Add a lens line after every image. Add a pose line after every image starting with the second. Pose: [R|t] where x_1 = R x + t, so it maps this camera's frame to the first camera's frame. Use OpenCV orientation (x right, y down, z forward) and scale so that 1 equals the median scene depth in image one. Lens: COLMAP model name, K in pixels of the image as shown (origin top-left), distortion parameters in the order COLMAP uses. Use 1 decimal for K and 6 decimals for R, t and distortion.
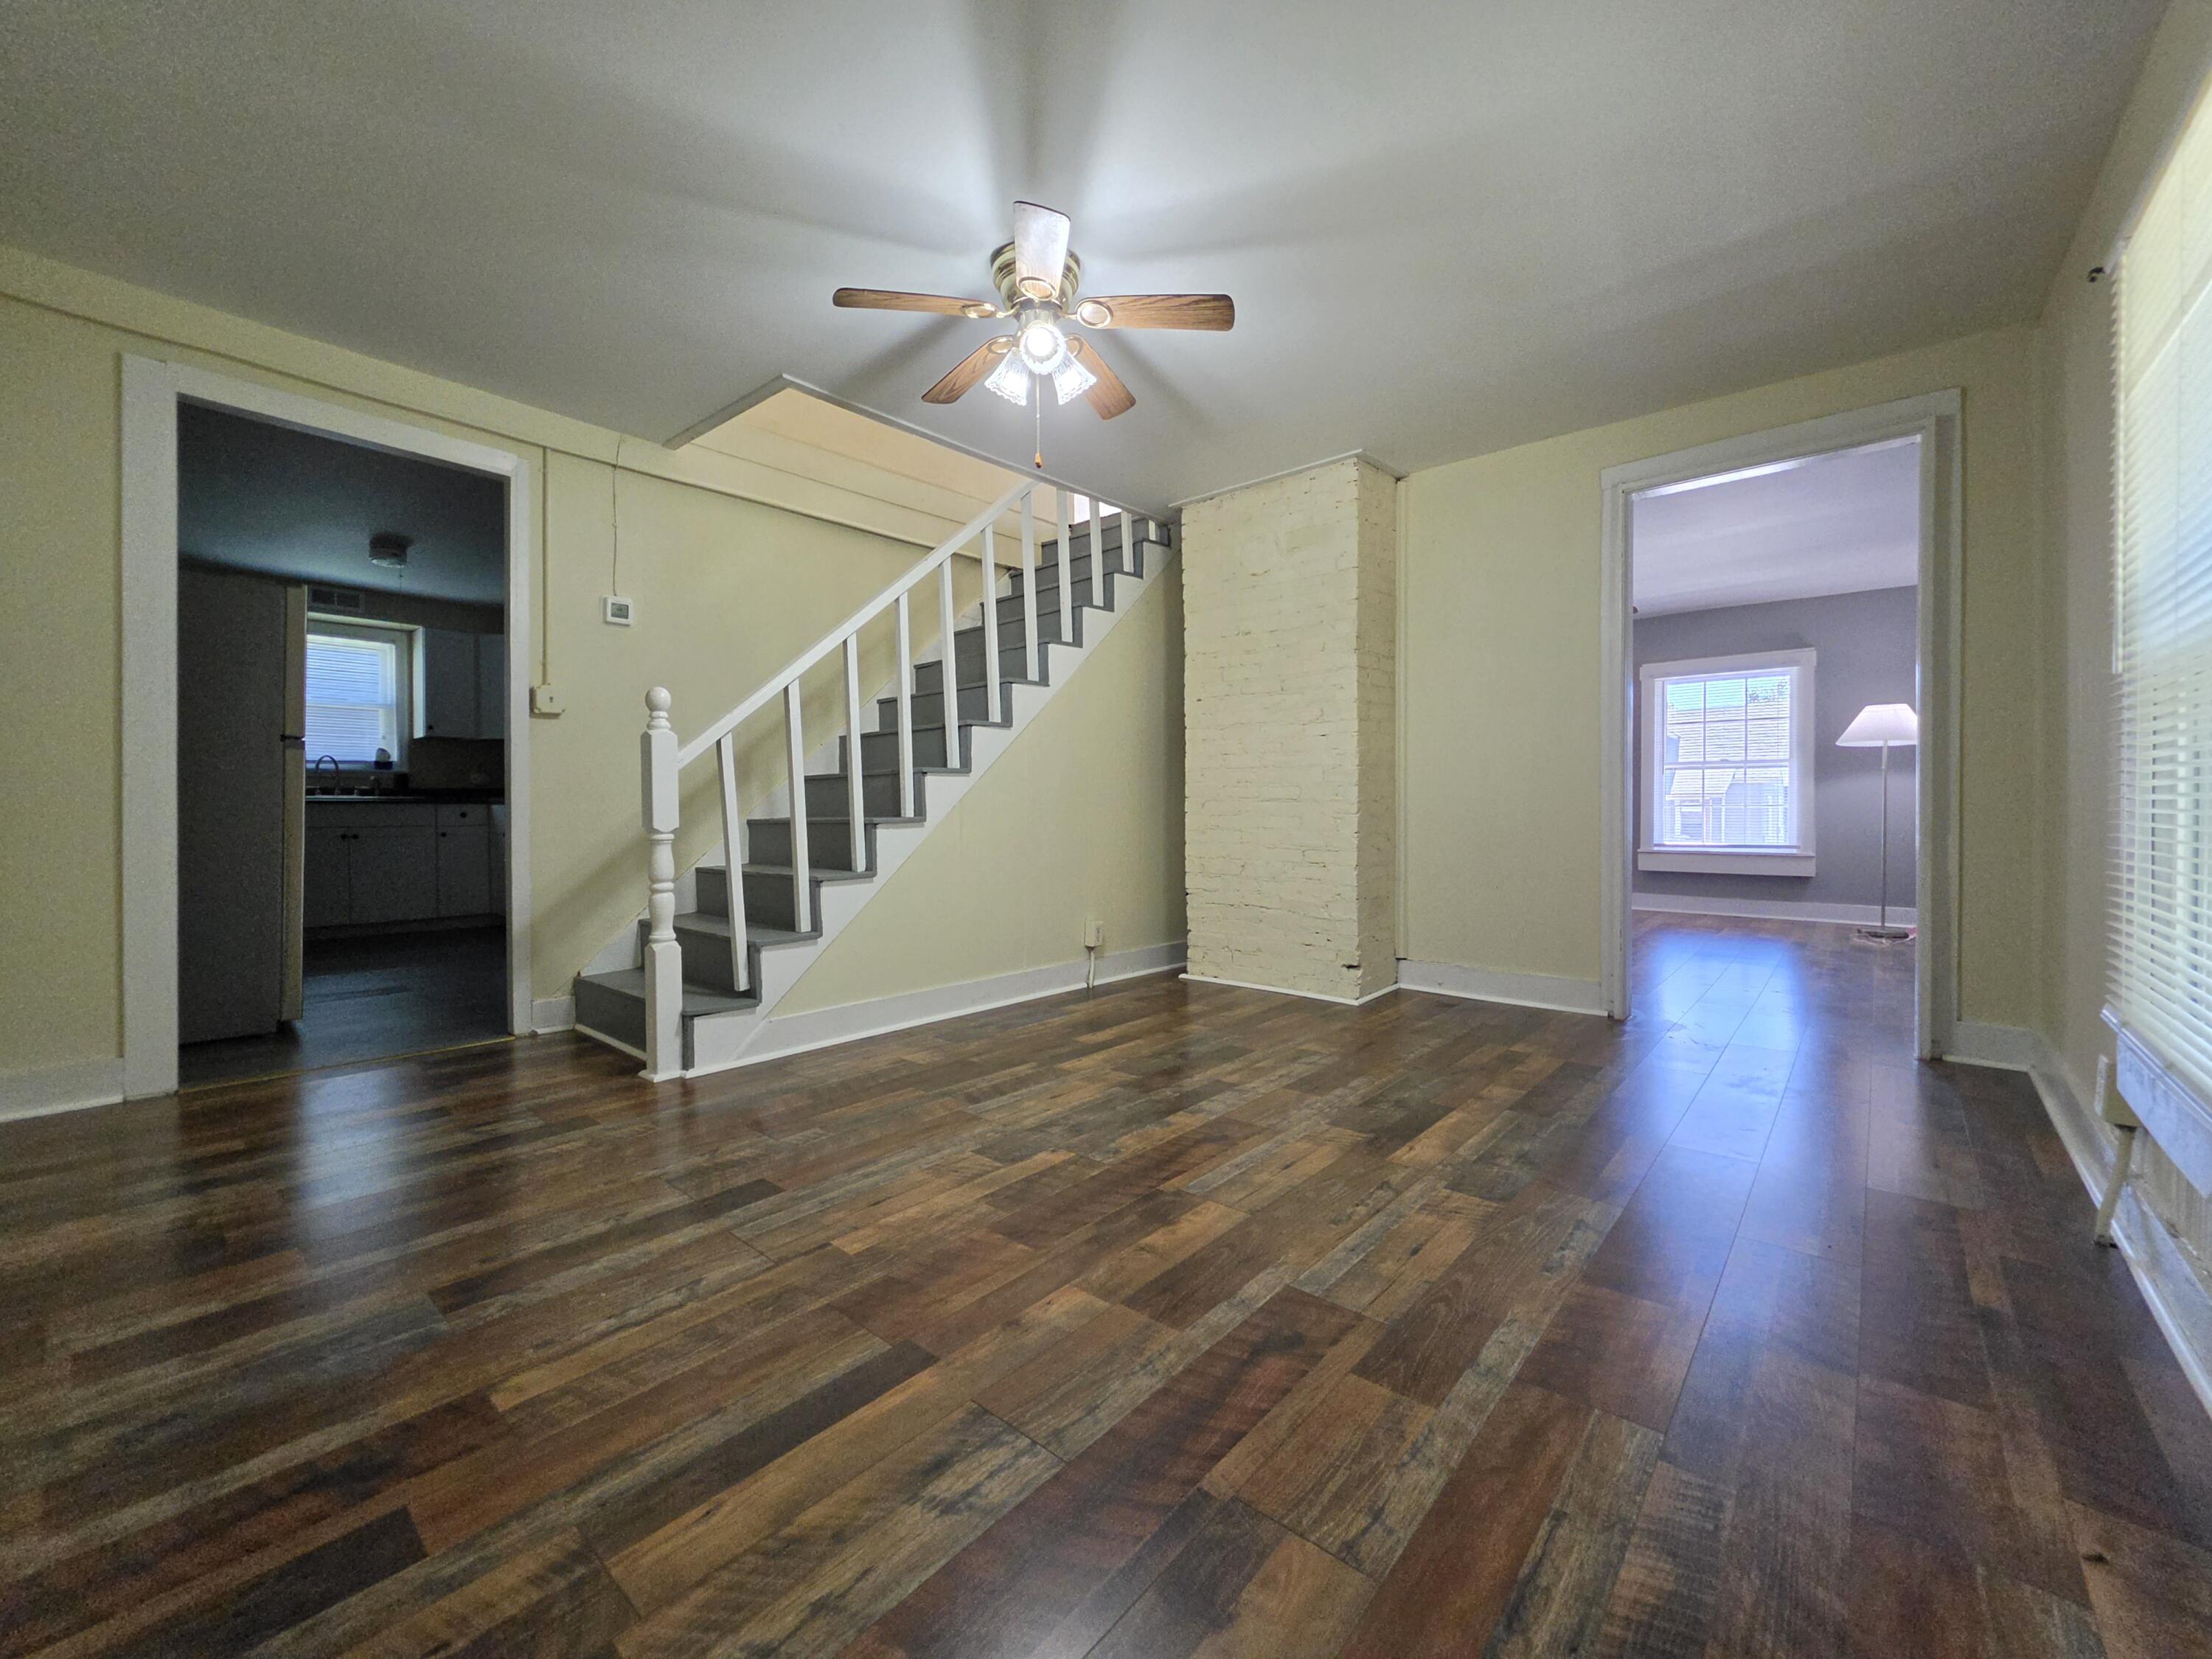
lens RADIAL K [[889.1, 0, 1100.0], [0, 889.1, 826.4], [0, 0, 1]] dist [-0.003315, 0.000146]
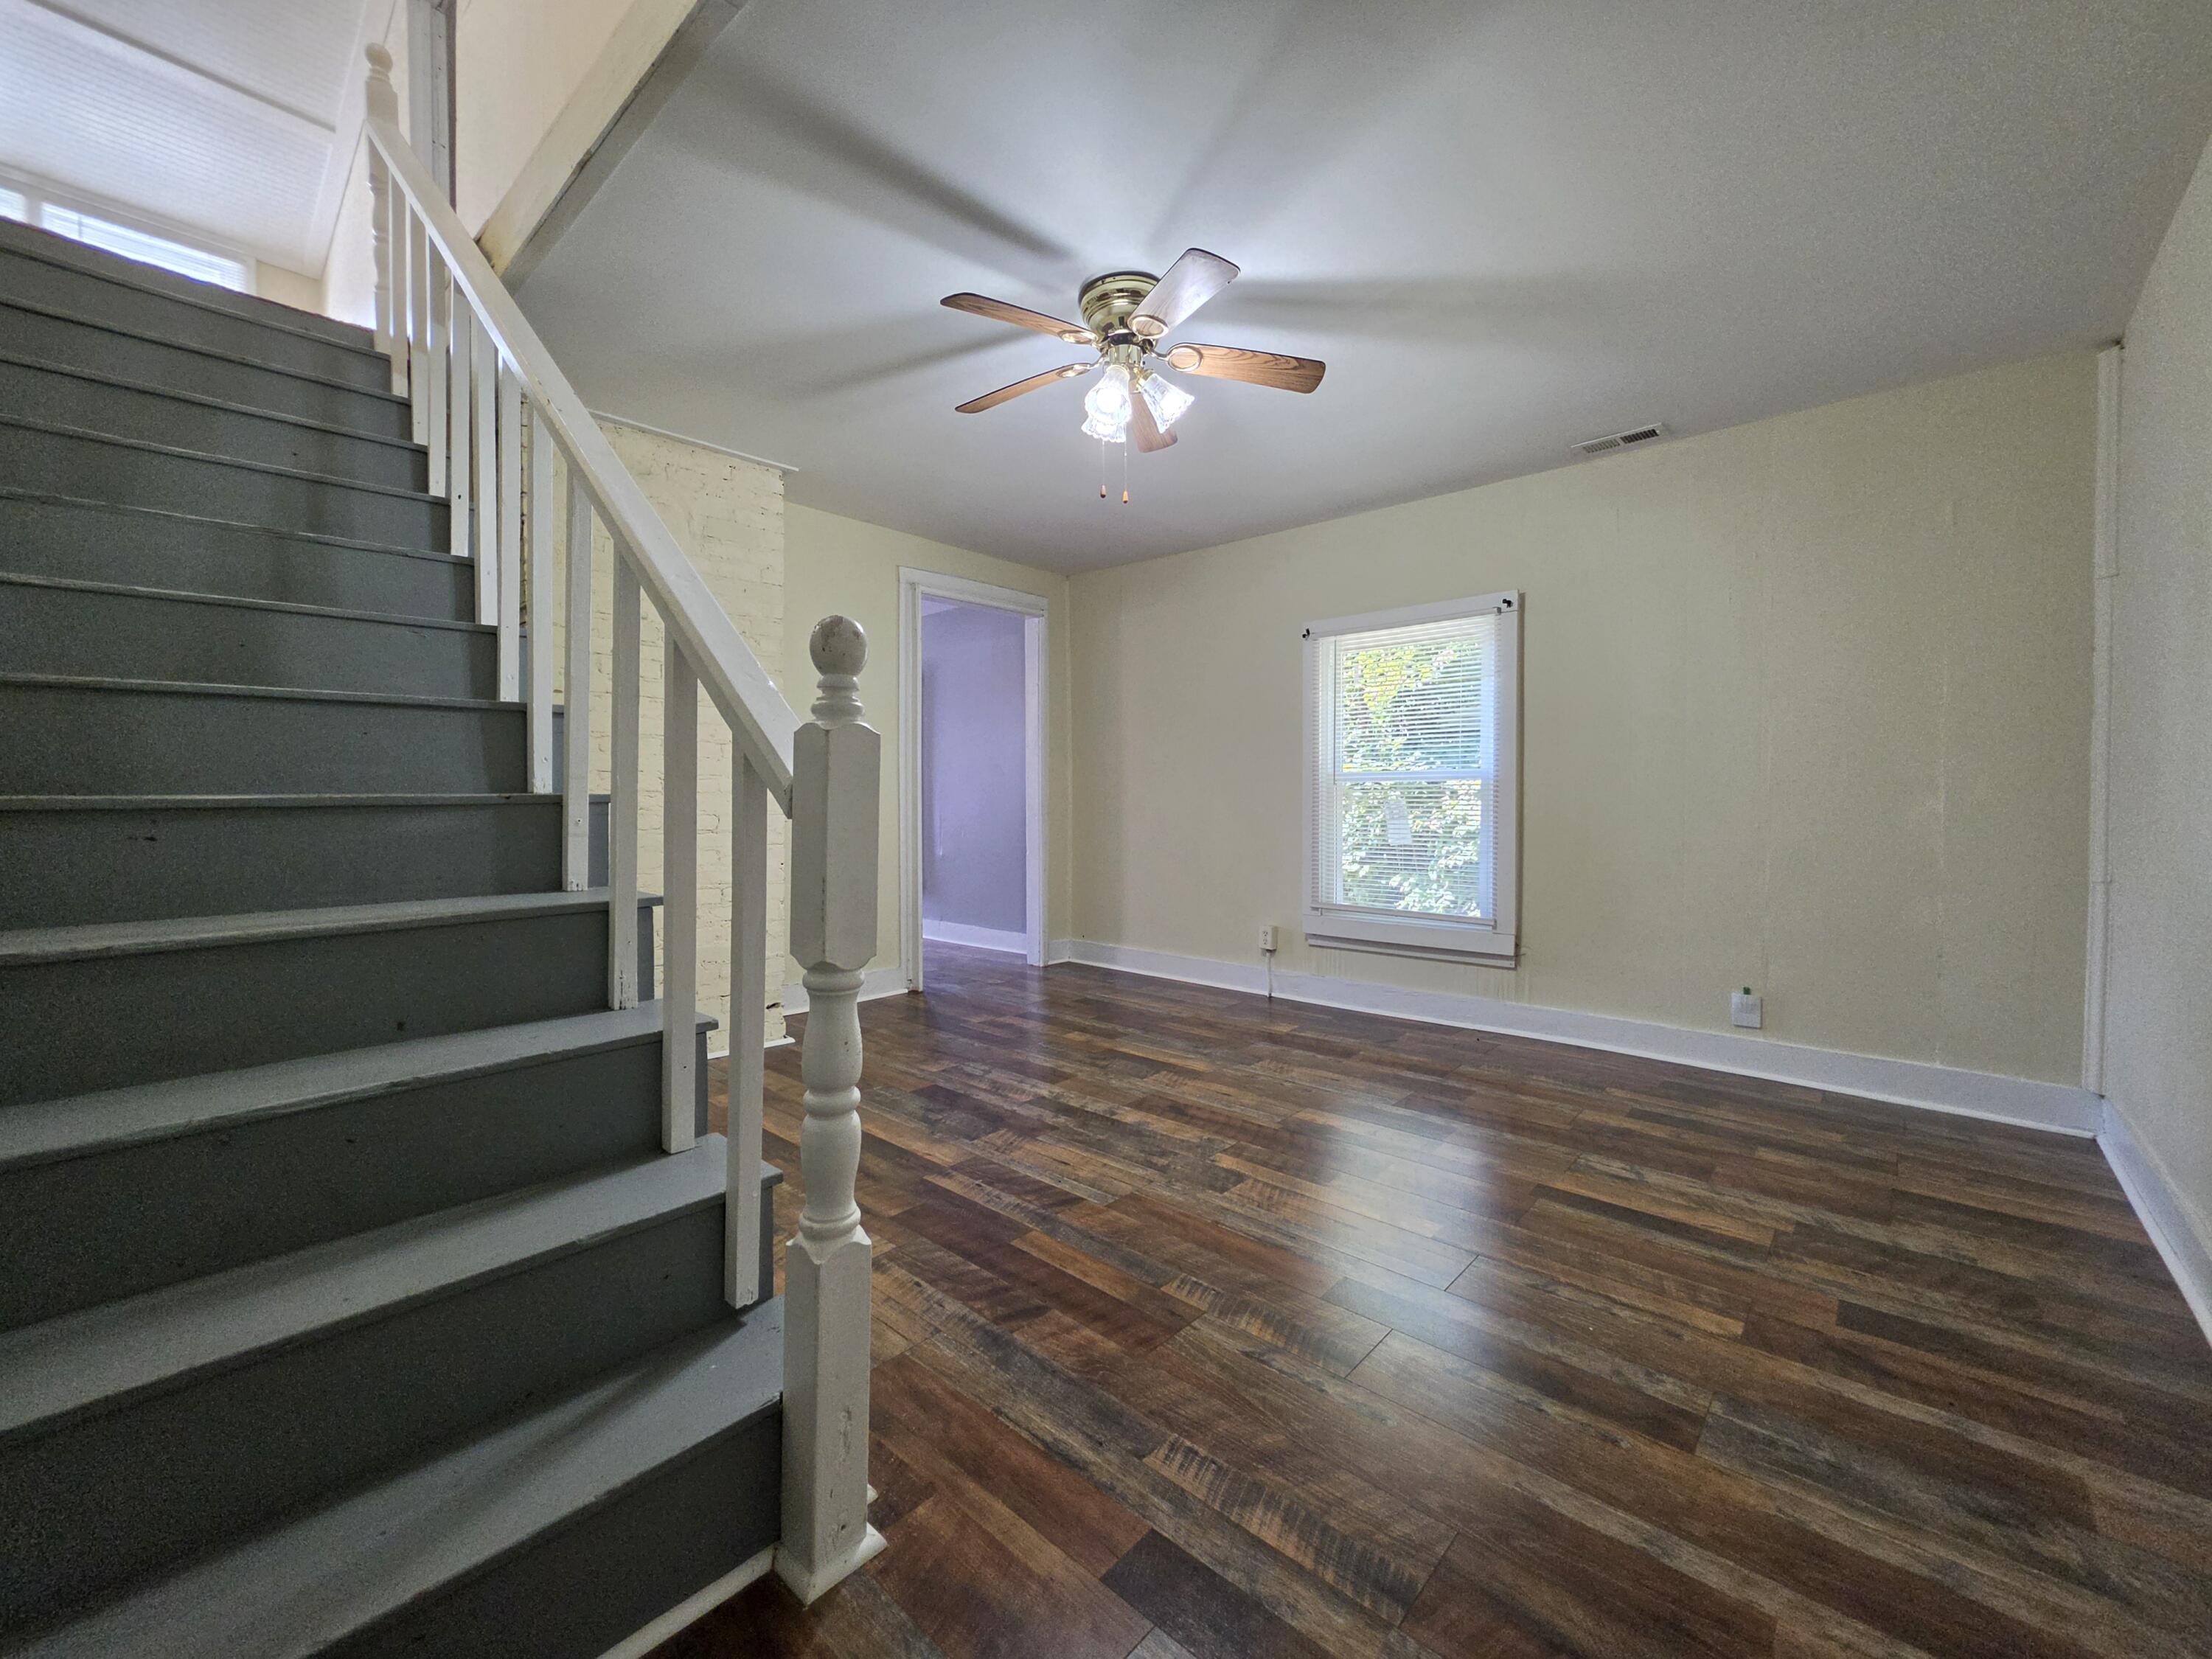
lens RADIAL K [[889.1, 0, 1100.0], [0, 889.1, 826.4], [0, 0, 1]] dist [-0.003315, 0.000146]
pose [[0.023826, -0.026555, 0.999363, -1.205676], [0.026444, 0.999314, 0.025923, -0.091385], [-0.999366, 0.025809, 0.024512, 1.146610]]
